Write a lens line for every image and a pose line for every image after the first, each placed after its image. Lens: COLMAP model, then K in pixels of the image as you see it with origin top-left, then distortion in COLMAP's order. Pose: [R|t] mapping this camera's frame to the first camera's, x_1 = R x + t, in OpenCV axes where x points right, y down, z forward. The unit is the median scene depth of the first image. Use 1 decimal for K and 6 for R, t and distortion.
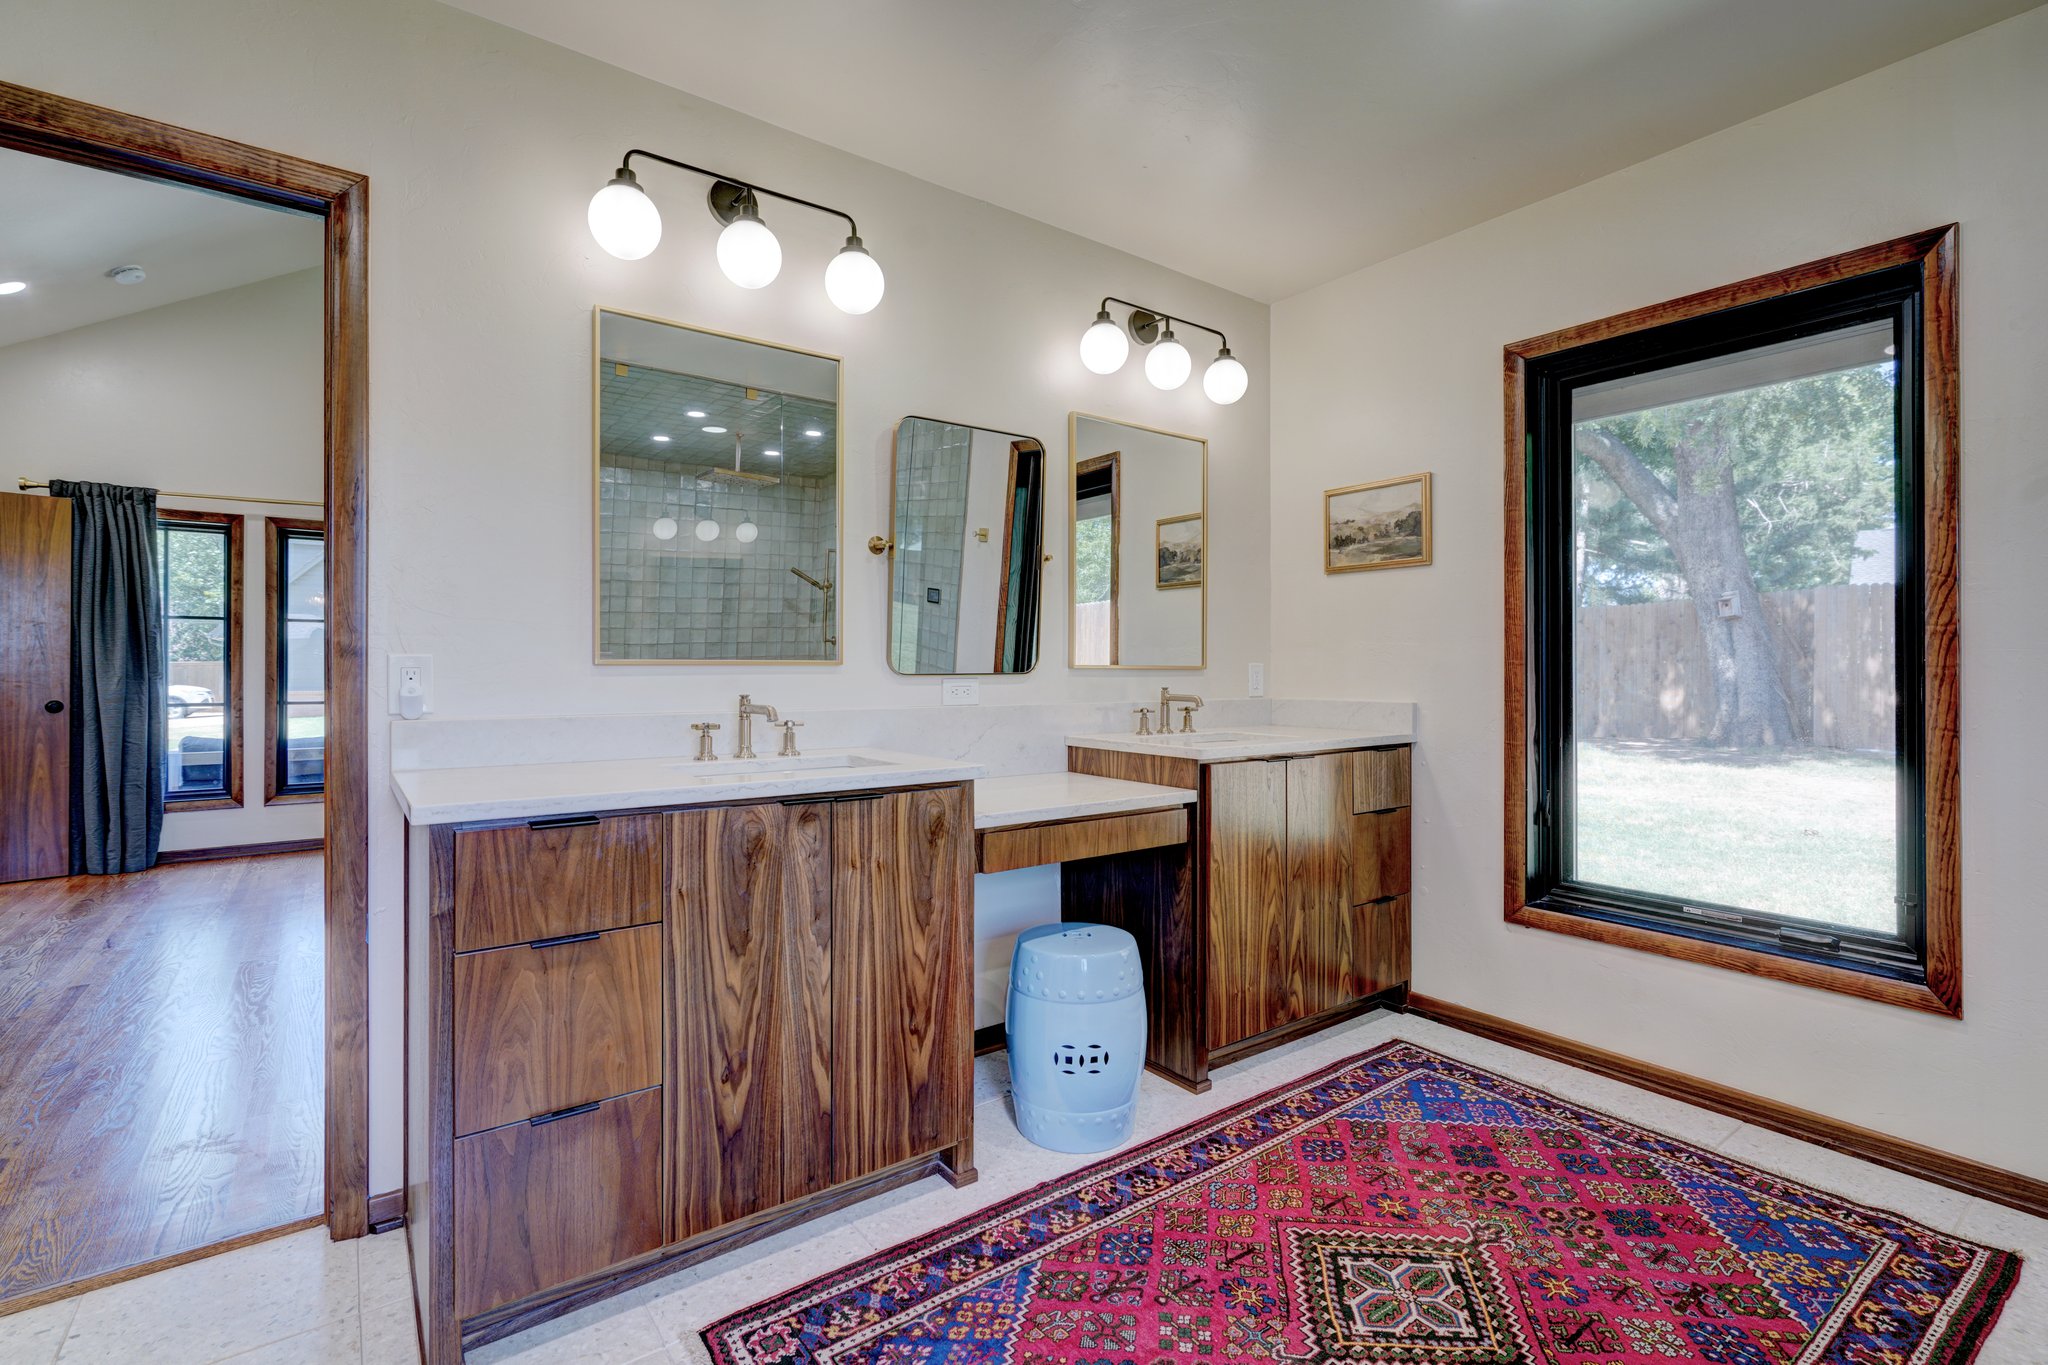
lens RADIAL K [[929.3, 0, 1020.9], [0, 929.3, 663.1], [0, 0, 1]] dist [-0.006617, 0.003414]
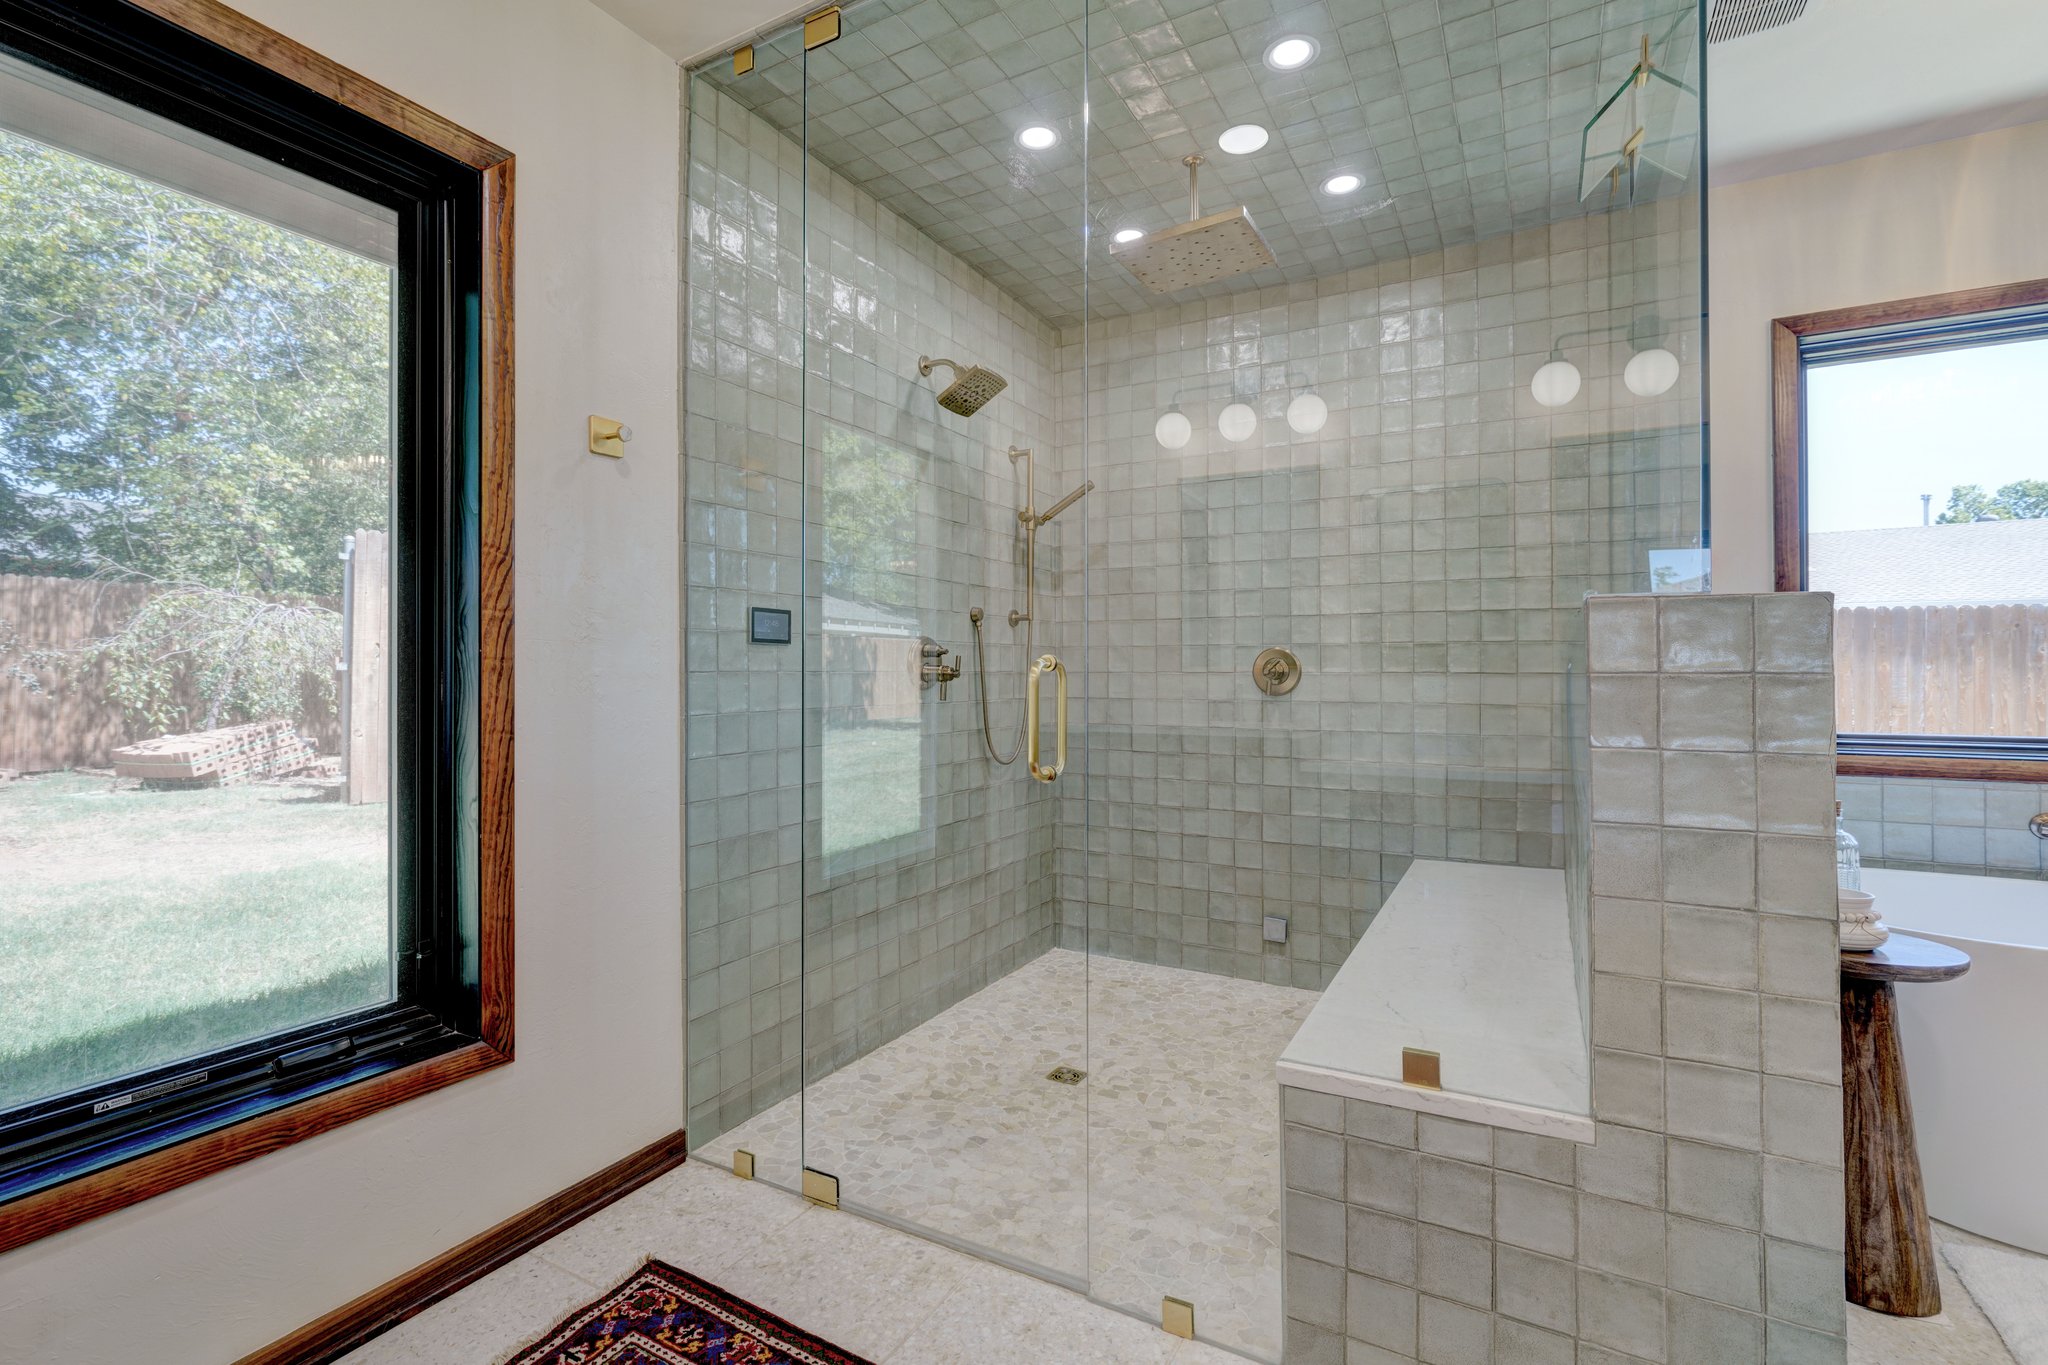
lens RADIAL K [[929.3, 0, 1018.8], [0, 929.3, 662.7], [0, 0, 1]] dist [-0.006617, 0.003414]
pose [[-0.407466, 0.006961, 0.913194, 0.014209], [-0.006080, 0.999928, -0.010335, 0.013217], [-0.913200, -0.009763, -0.407394, 0.907807]]
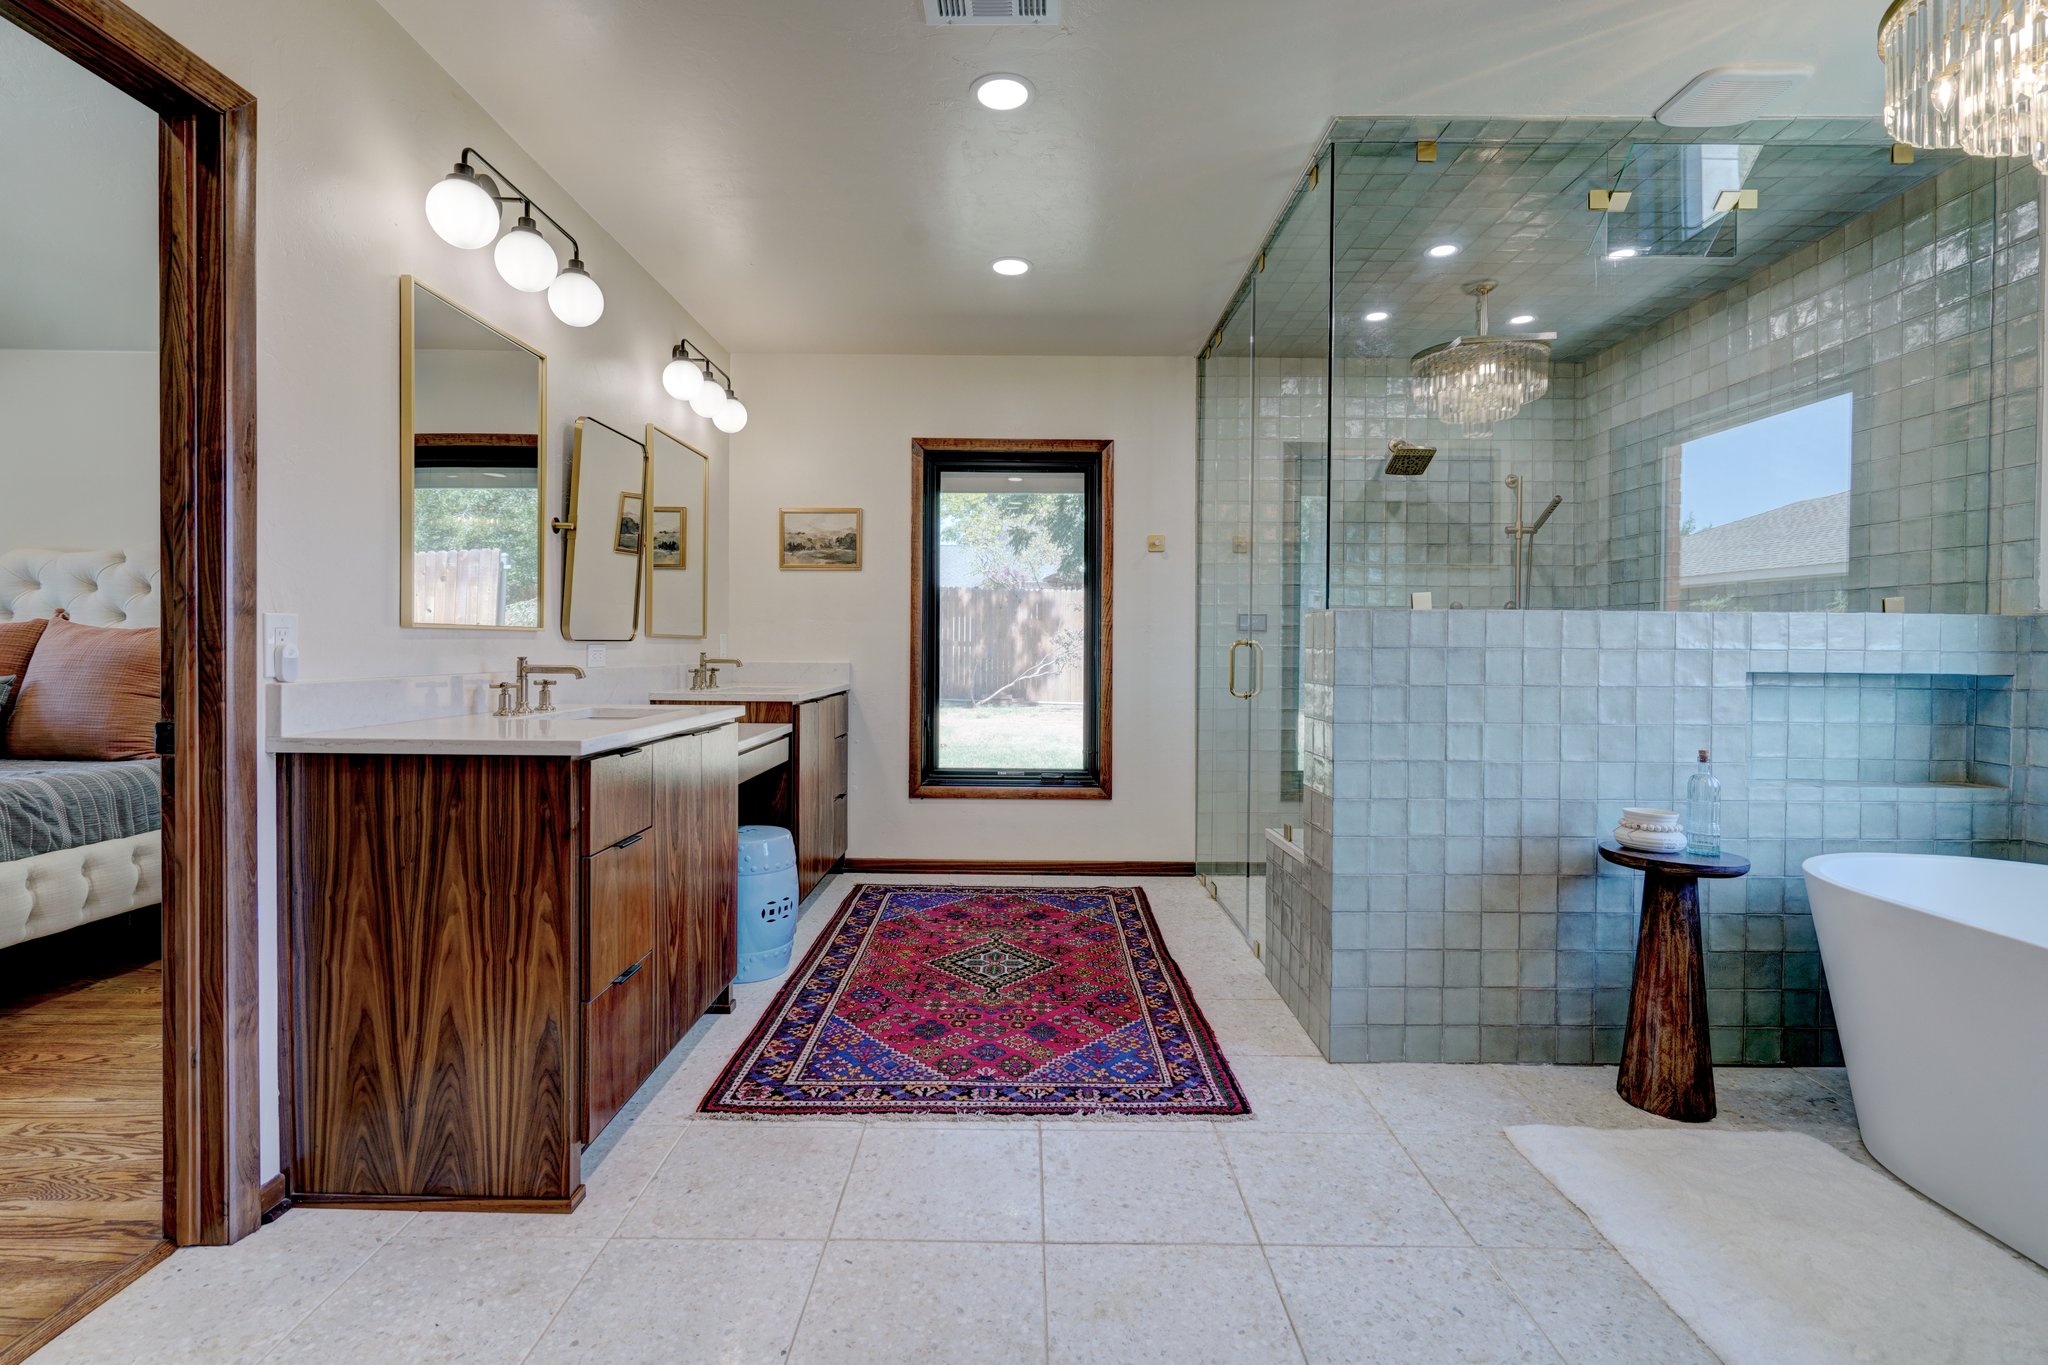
lens RADIAL K [[929.3, 0, 1019.4], [0, 929.3, 653.7], [0, 0, 1]] dist [-0.006617, 0.003414]
pose [[0.602983, -0.002877, 0.797749, -0.879769], [-0.011546, 0.999857, 0.012333, 0.010098], [-0.797671, -0.016648, 0.602864, -0.158534]]
